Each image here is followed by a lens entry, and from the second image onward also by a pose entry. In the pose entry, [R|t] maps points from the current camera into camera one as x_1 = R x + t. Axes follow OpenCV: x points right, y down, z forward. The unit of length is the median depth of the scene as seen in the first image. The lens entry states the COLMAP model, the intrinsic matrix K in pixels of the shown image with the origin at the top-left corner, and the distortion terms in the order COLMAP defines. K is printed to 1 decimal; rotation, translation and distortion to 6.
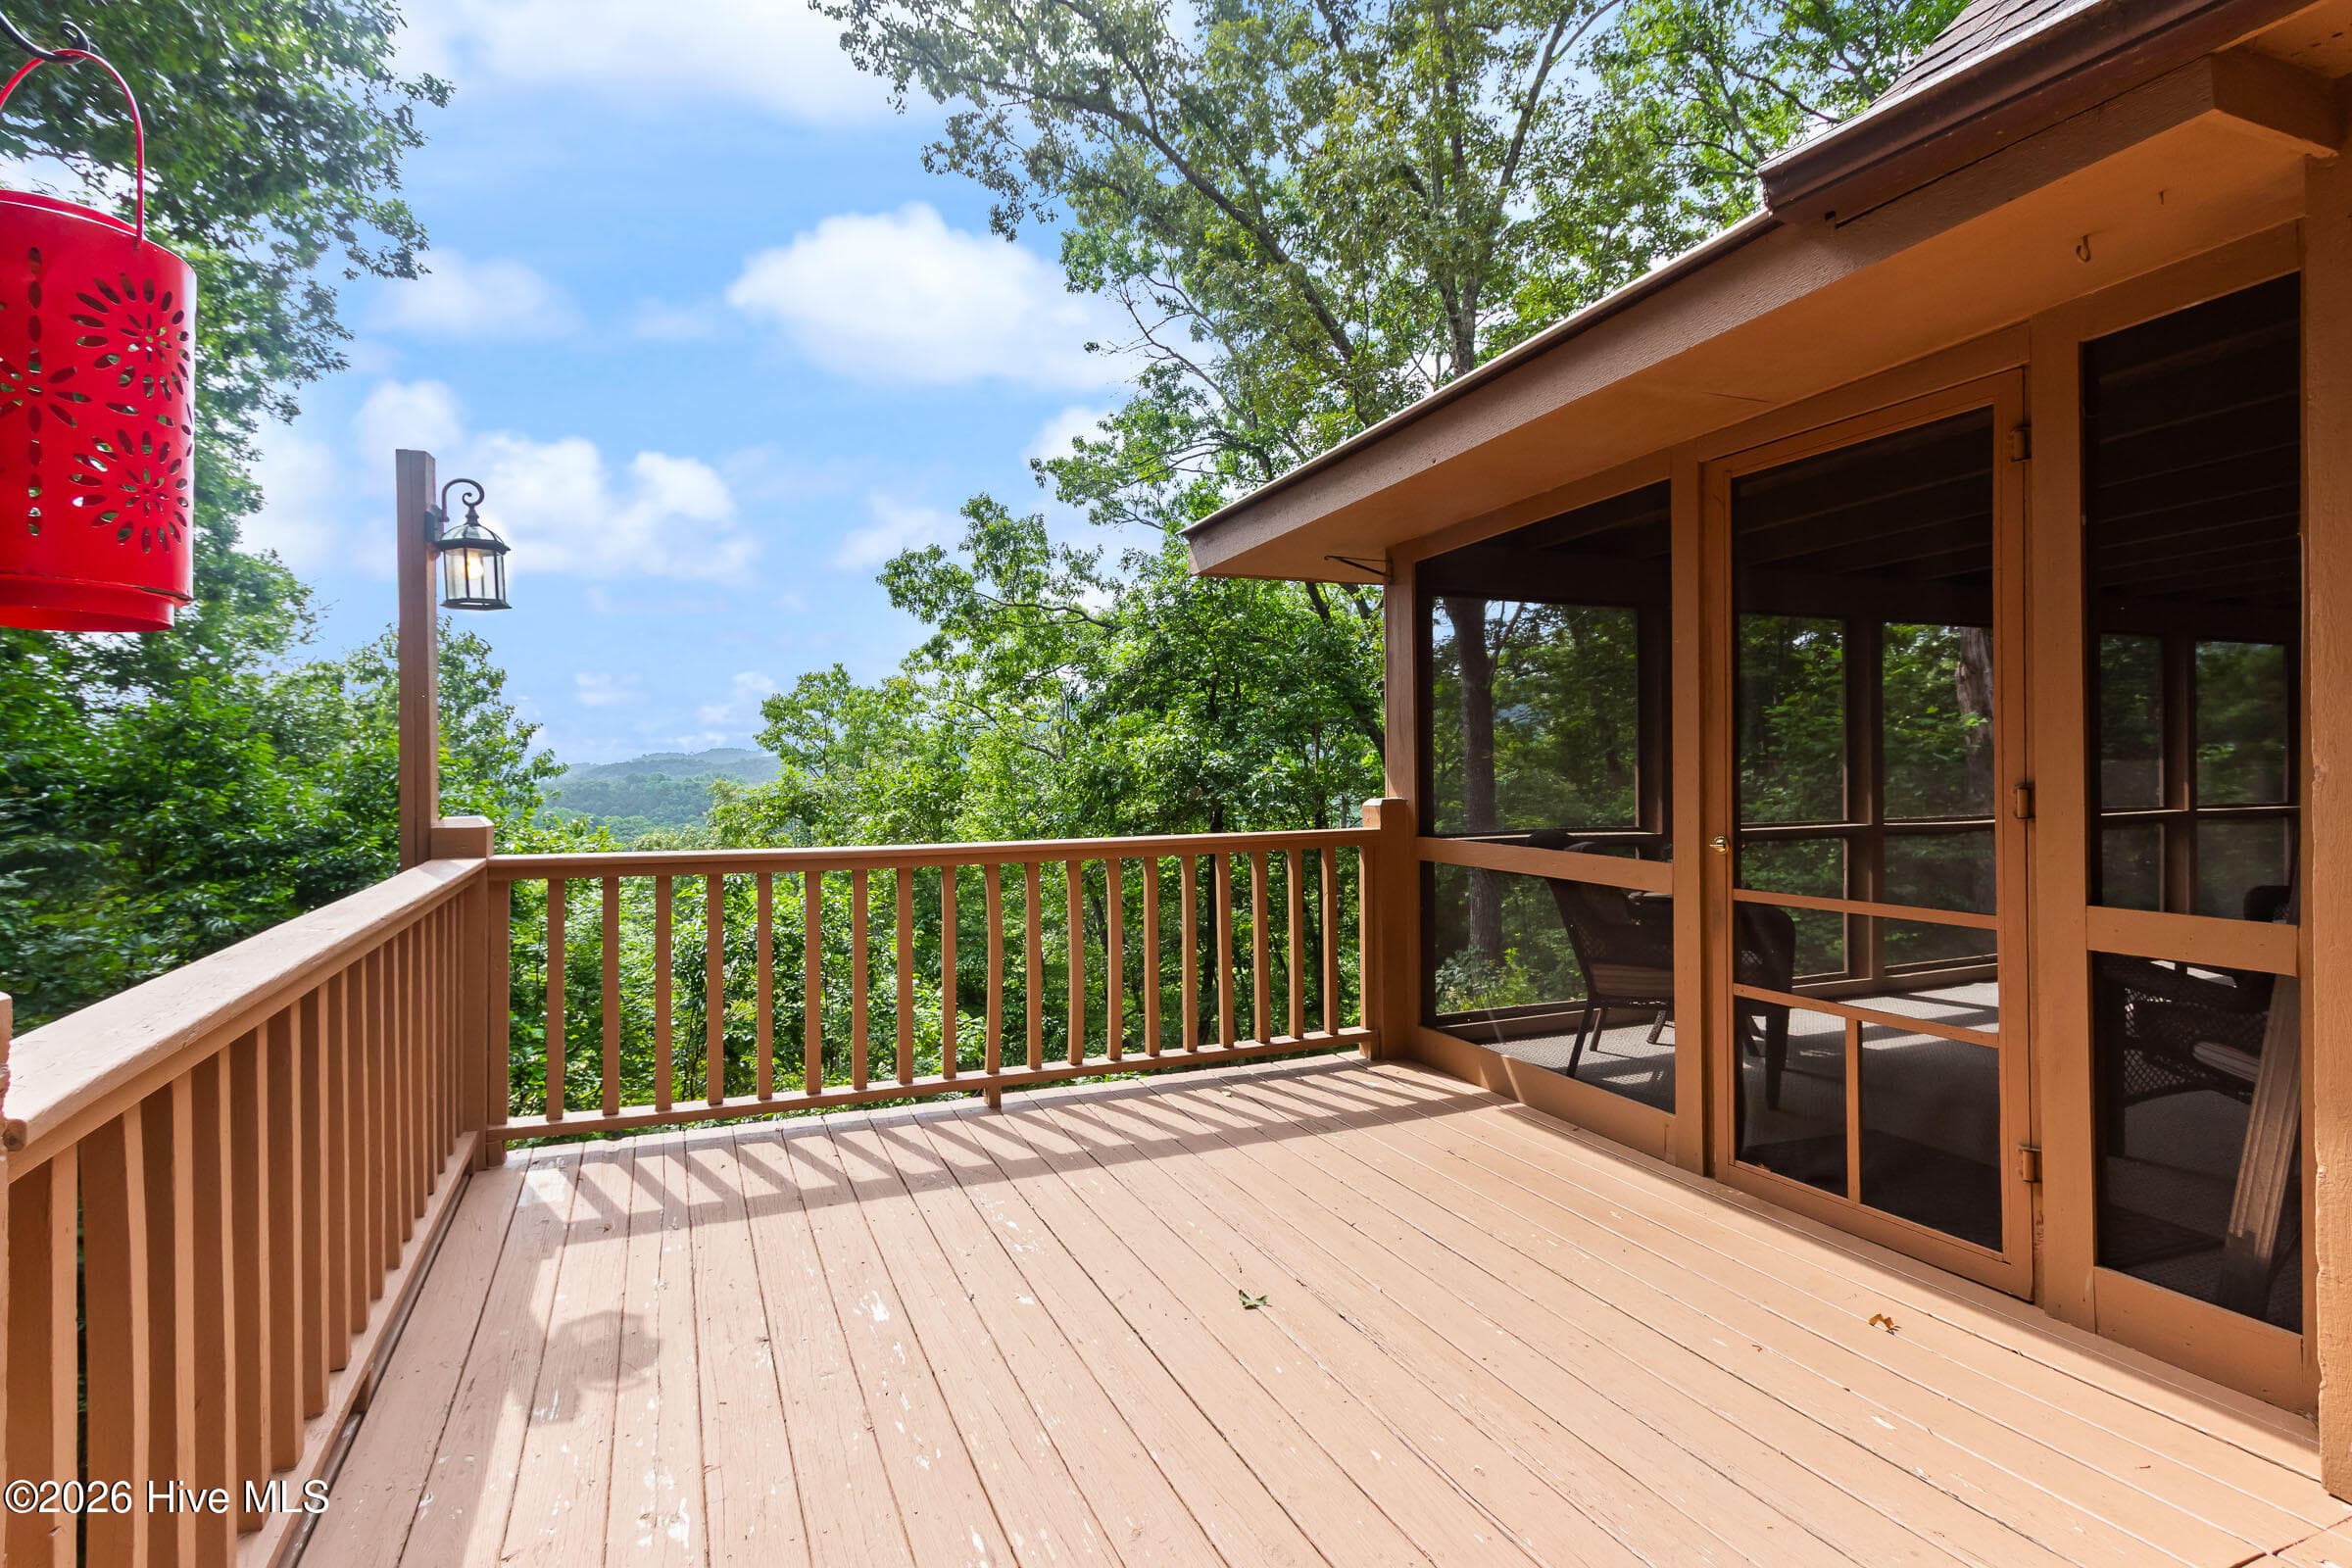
lens RADIAL K [[1173.6, 0, 1165.1], [0, 1173.6, 758.1], [0, 0, 1]] dist [-0.000270, 0.000459]
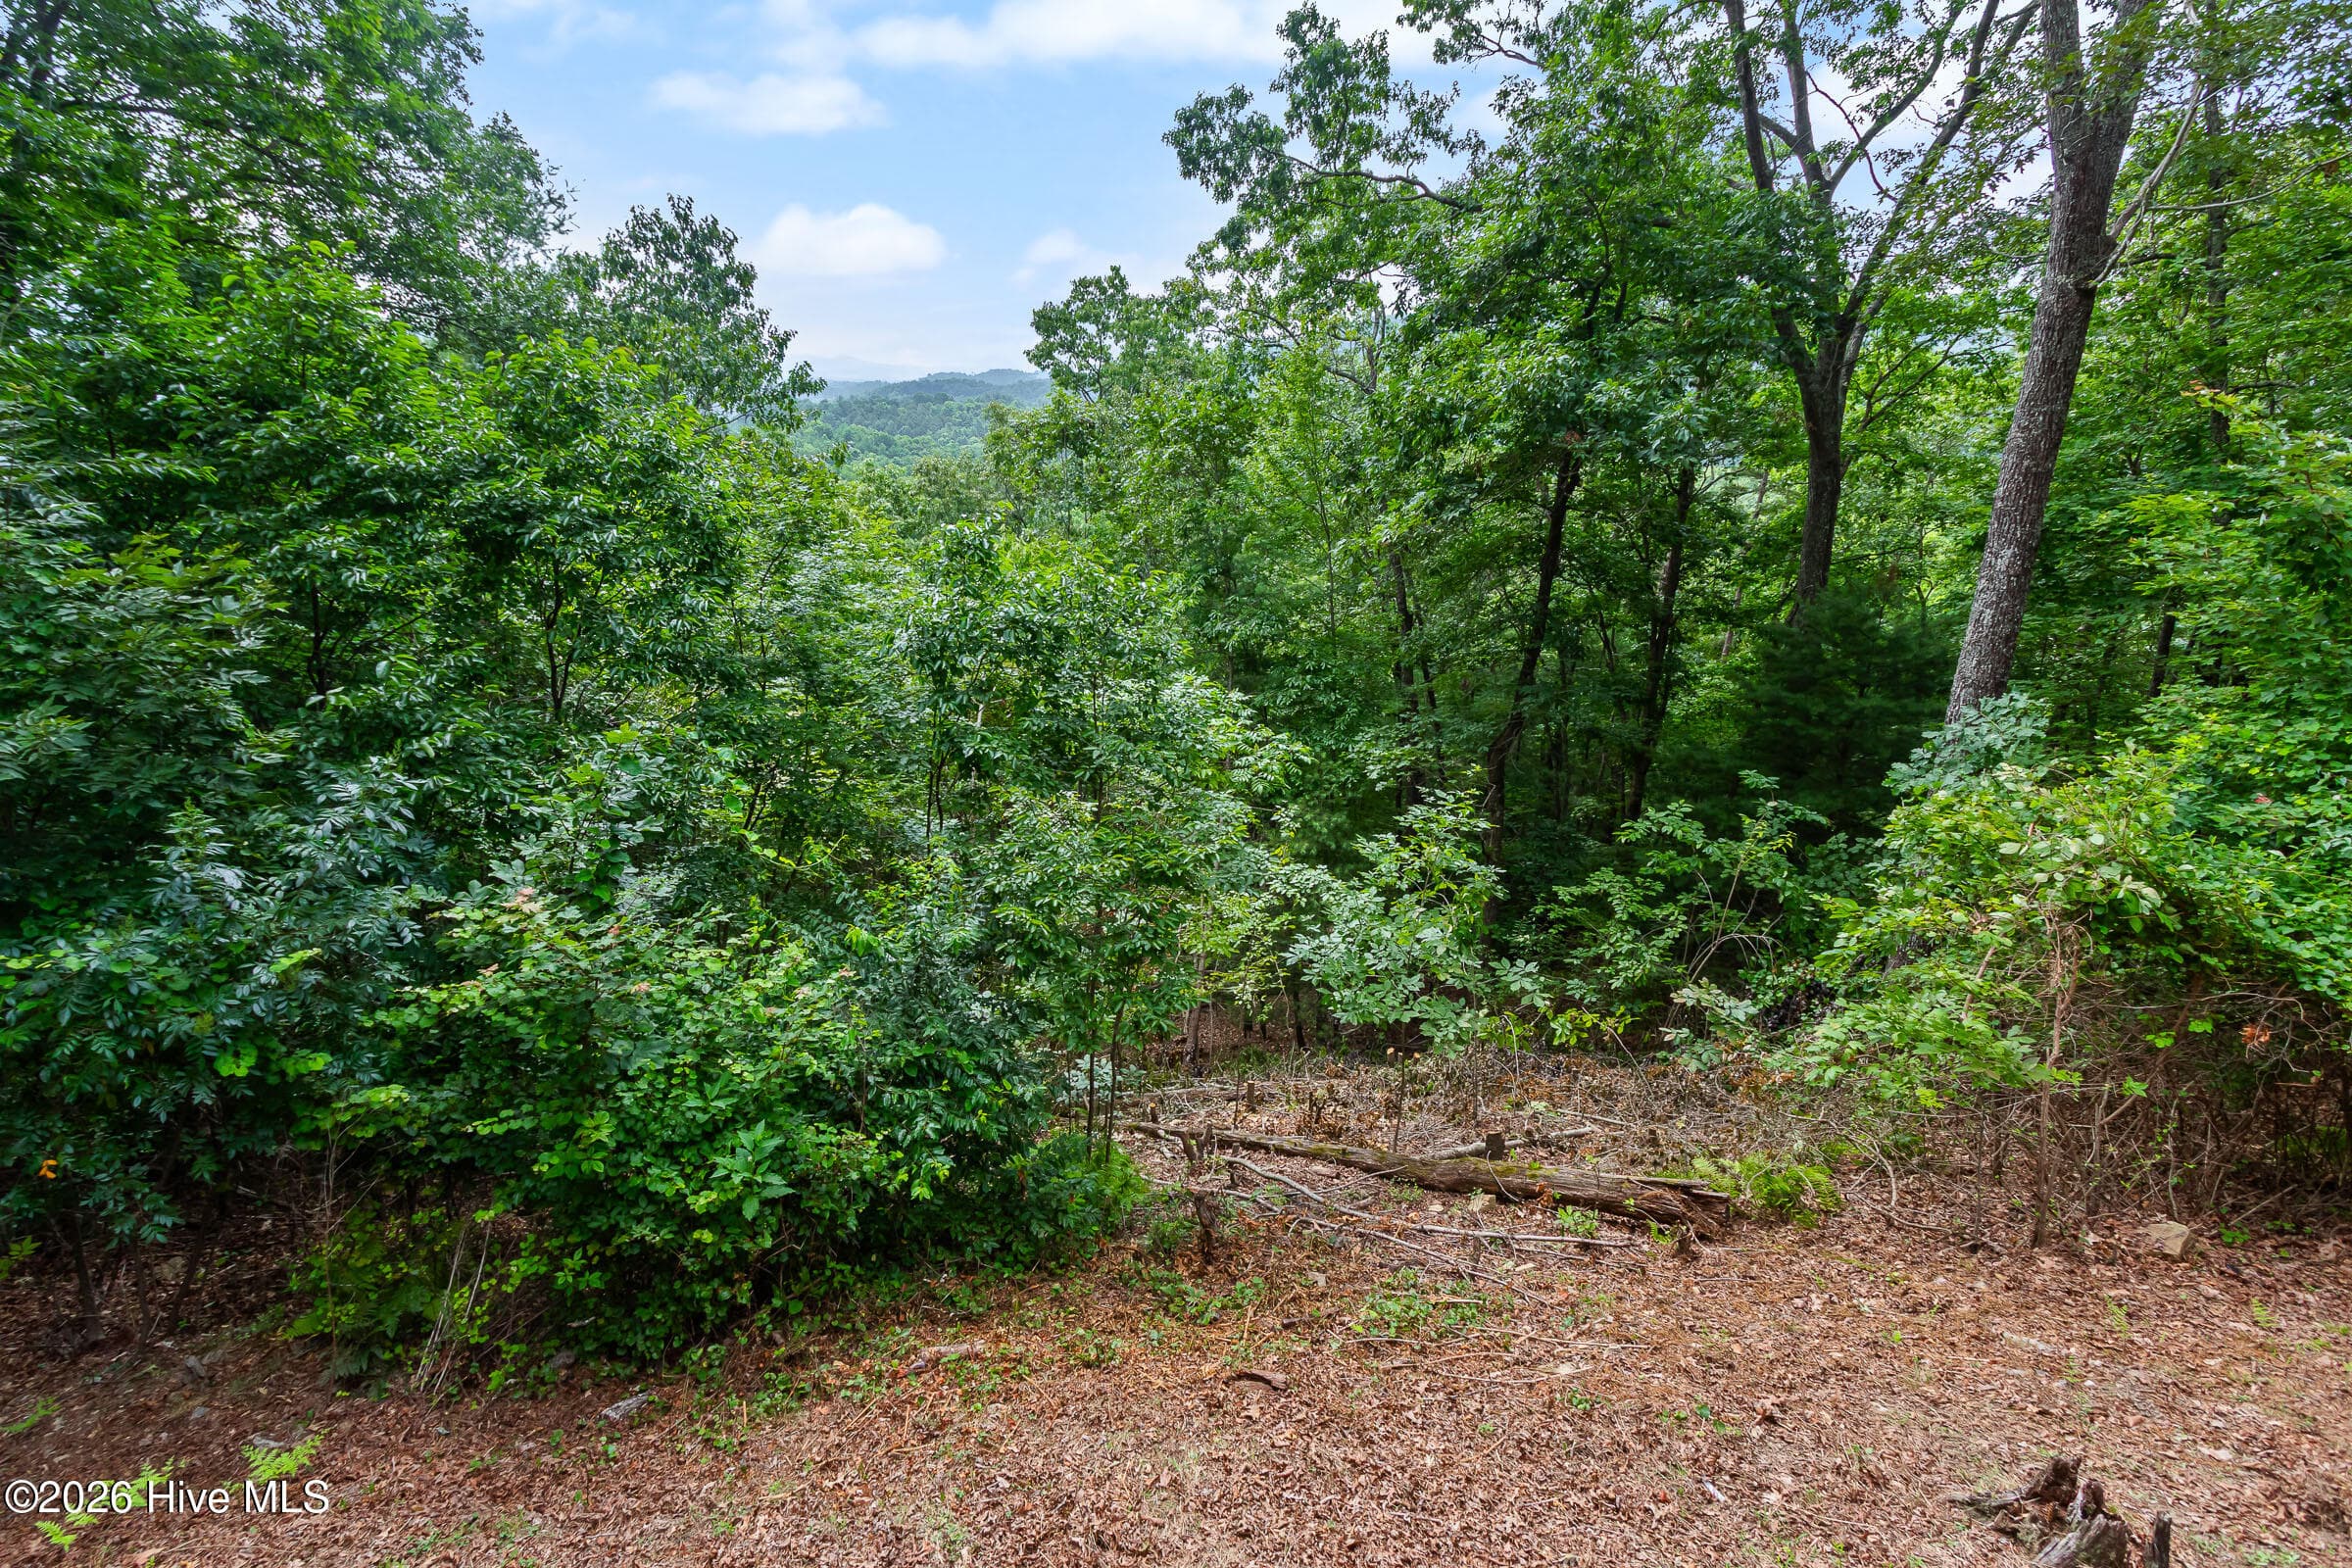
lens RADIAL K [[1139.5, 0, 1144.0], [0, 1139.5, 785.9], [0, 0, 1]] dist [0.004300, 0.000923]
pose [[0.969067, 0.103854, -0.223884, -0.040999], [-0.023976, 0.942476, 0.333414, 0.001688], [0.245632, -0.317733, 0.915812, 0.156061]]
